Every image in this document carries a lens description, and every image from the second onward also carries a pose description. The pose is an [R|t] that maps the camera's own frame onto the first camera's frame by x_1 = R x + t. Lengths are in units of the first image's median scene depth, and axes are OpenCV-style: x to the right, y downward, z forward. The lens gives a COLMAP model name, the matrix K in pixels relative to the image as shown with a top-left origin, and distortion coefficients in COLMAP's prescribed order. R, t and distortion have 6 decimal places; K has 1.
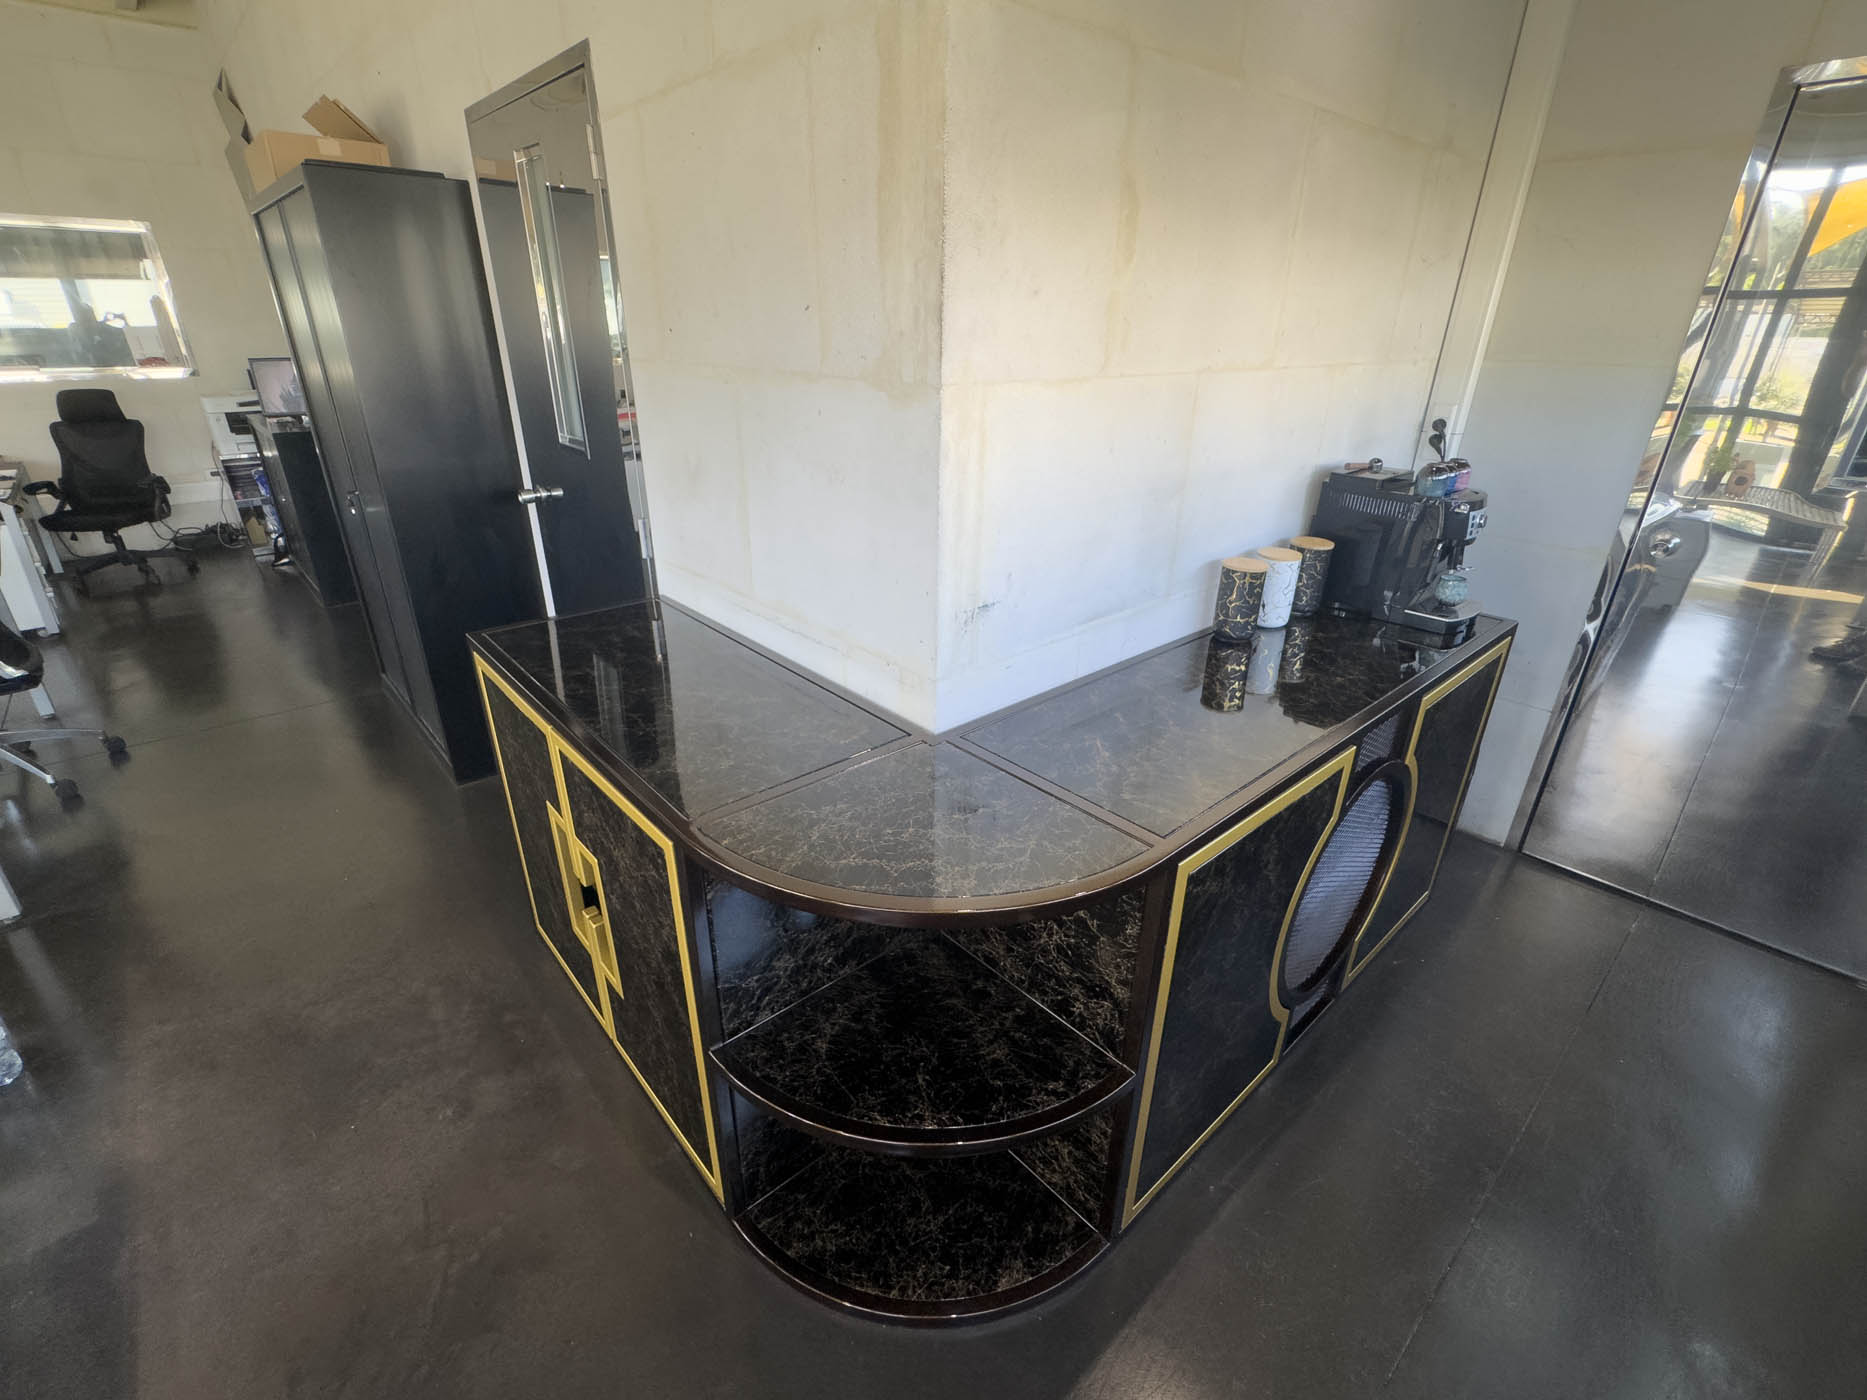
lens RADIAL K [[833.3, 0, 925.4], [0, 833.3, 702.5], [0, 0, 1]] dist [-0.001832, 0.003319]
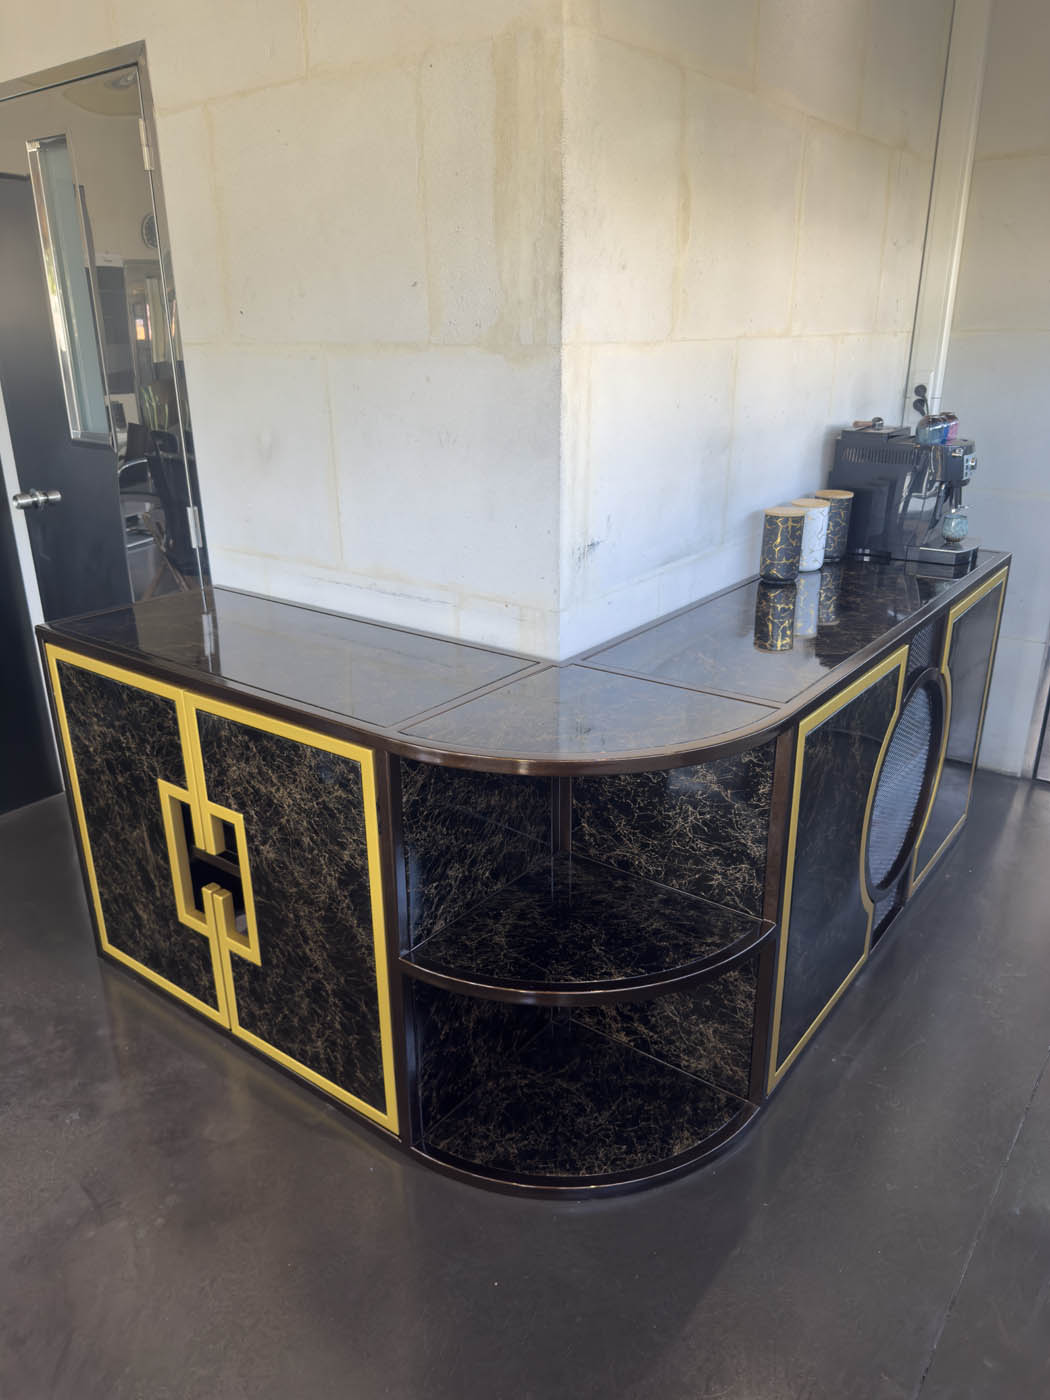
lens RADIAL K [[995.8, 0, 515.3], [0, 995.8, 711.4], [0, 0, 1]] dist [0.052040, -0.059148]
pose [[0.980413, -0.088040, 0.176180, -0.278105], [0.099475, 0.993397, -0.057150, 0.171282], [-0.169985, 0.073556, 0.982698, -0.280544]]
